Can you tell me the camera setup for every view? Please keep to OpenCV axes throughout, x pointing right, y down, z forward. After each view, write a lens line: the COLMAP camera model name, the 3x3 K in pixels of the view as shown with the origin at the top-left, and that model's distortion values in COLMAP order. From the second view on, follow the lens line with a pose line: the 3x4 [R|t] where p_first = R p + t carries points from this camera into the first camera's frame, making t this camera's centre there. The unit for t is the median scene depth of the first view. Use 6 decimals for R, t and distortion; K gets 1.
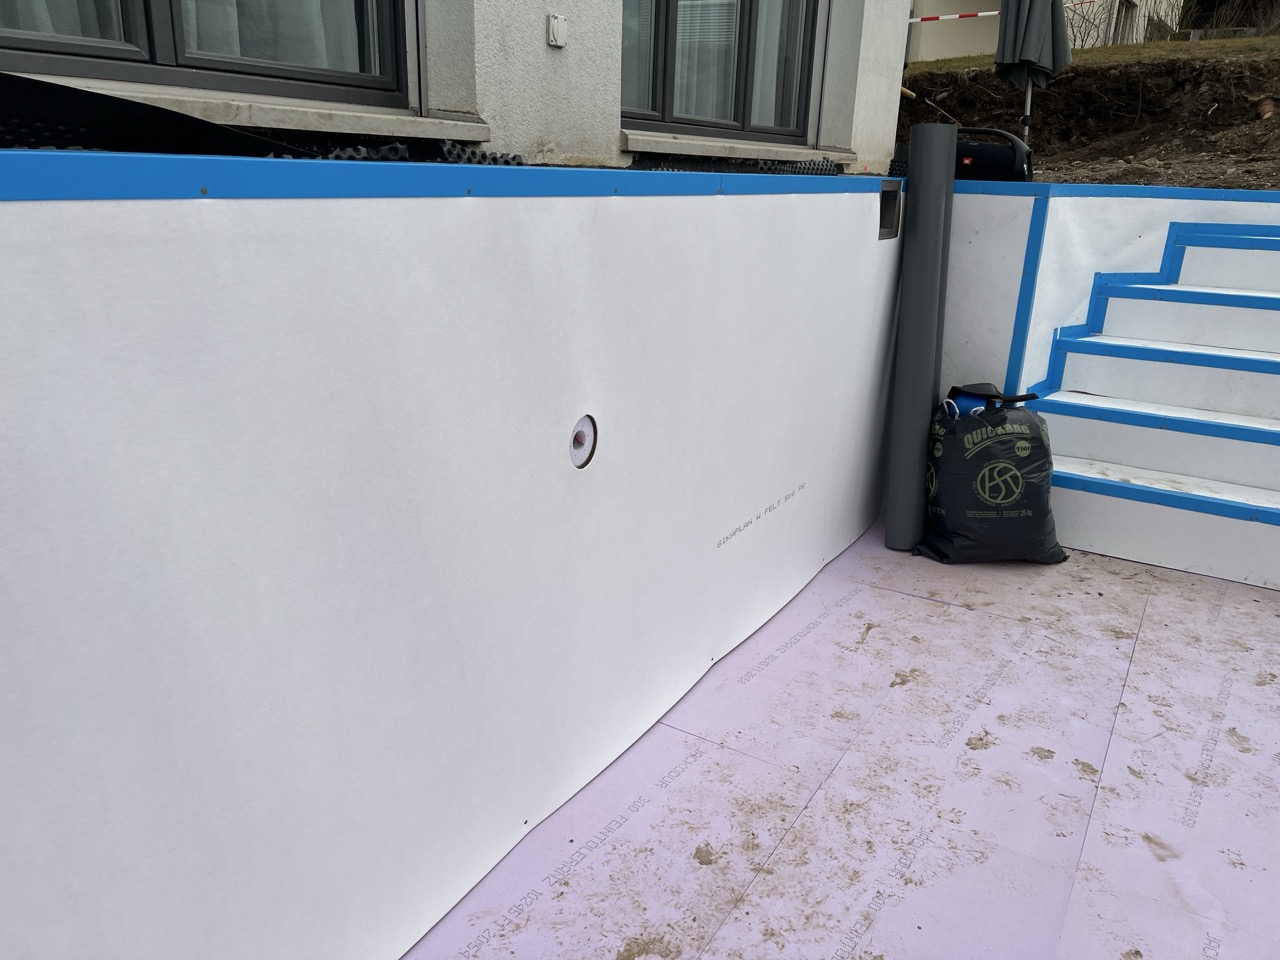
lens RADIAL K [[959.1, 0, 647.6], [0, 959.1, 486.8], [0, 0, 1]] dist [0.060917, -0.066396]
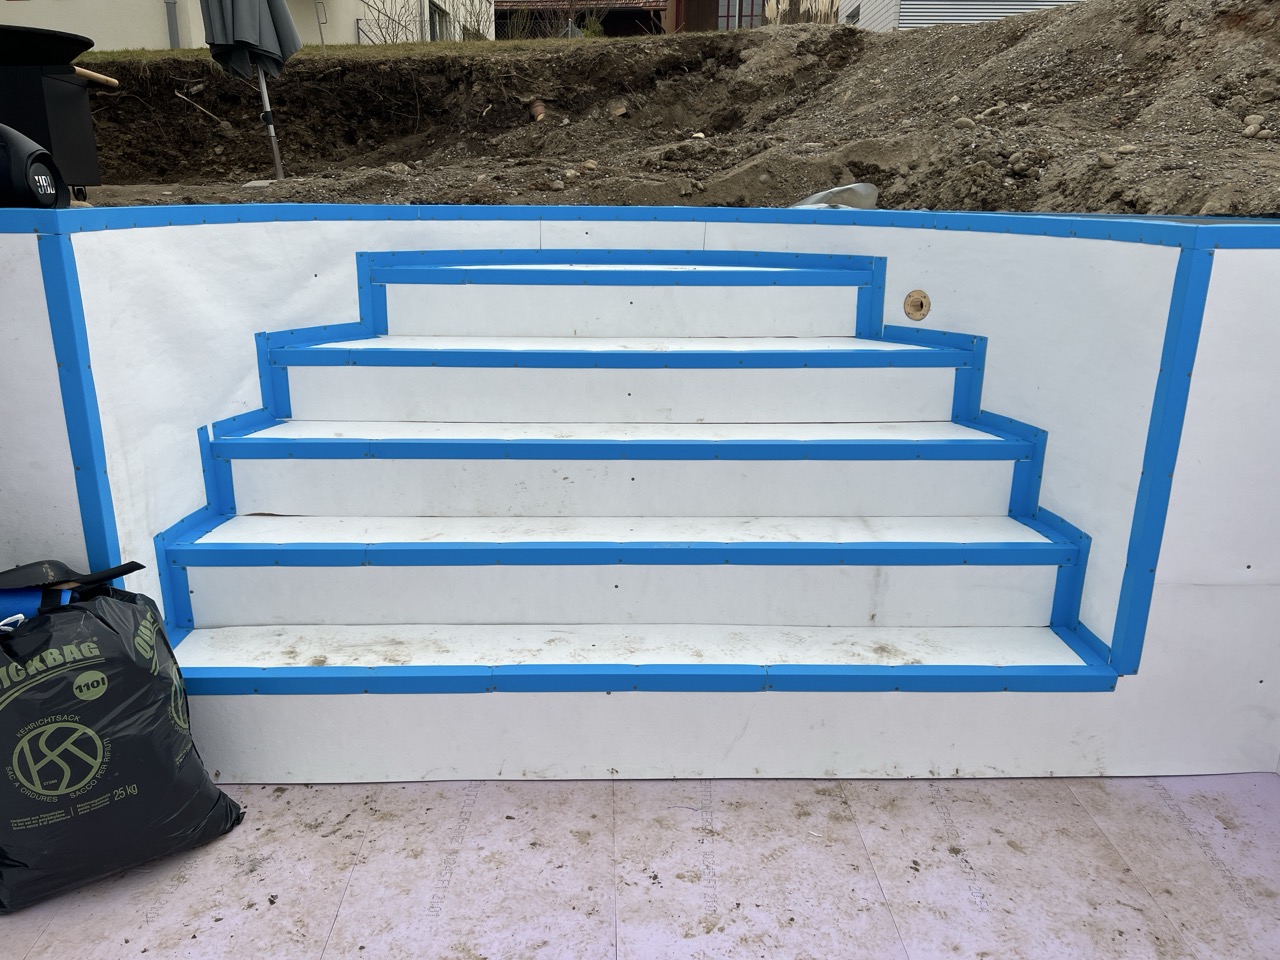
lens RADIAL K [[961.7, 0, 633.1], [0, 961.7, 479.2], [0, 0, 1]] dist [0.046865, -0.049230]
pose [[0.841528, -0.180004, 0.509342, 0.305635], [0.185929, 0.981758, 0.039768, -0.094647], [-0.507209, 0.061236, 0.859645, 0.280408]]
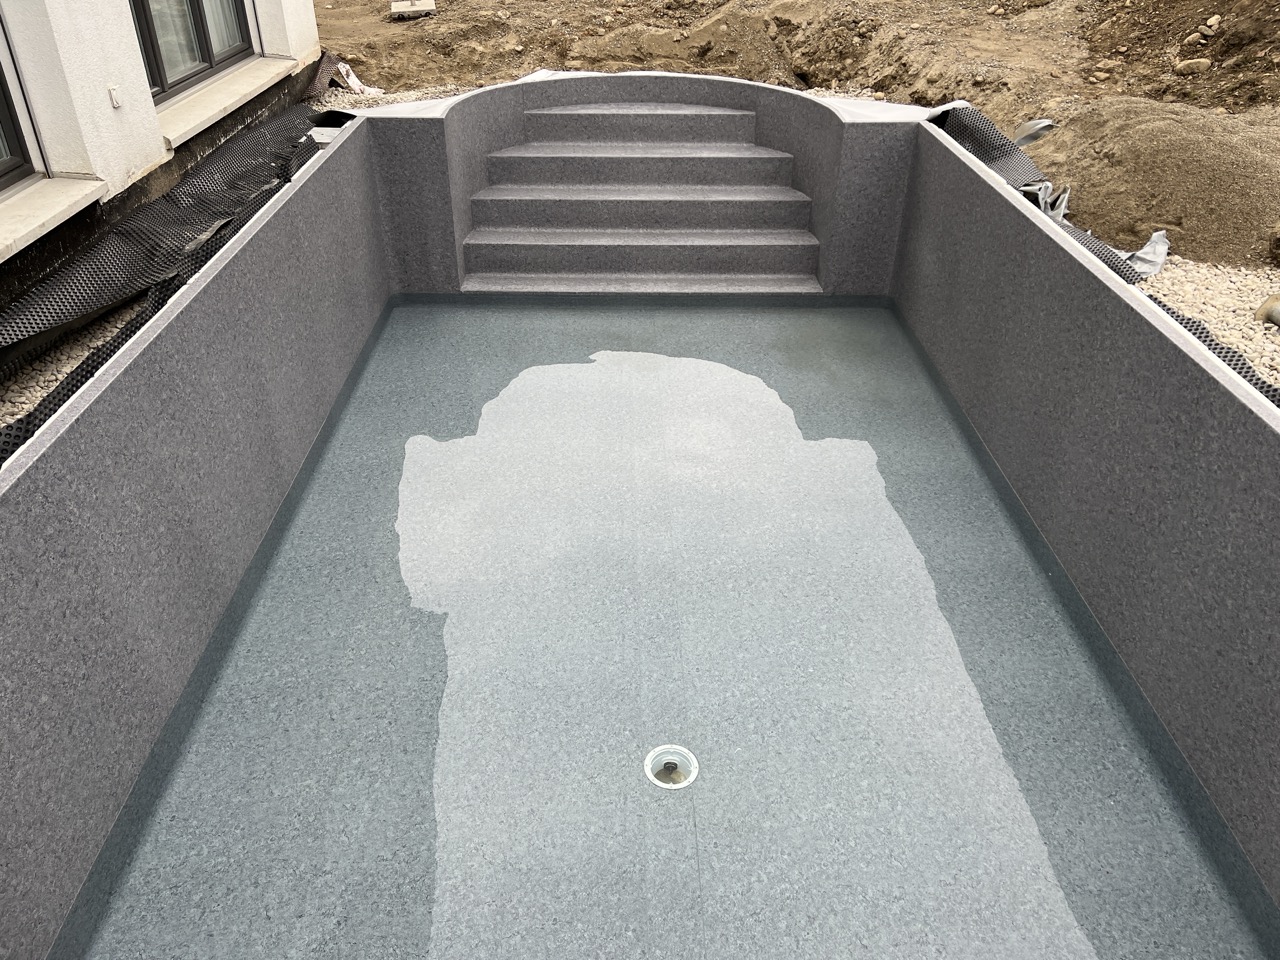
lens RADIAL K [[966.4, 0, 639.2], [0, 966.4, 479.8], [0, 0, 1]] dist [0.024752, -0.007570]
pose [[0.847494, -0.306812, 0.433152, -0.157454], [0.183785, 0.935163, 0.302810, -0.141440], [-0.497973, -0.177022, 0.848932, -0.524012]]
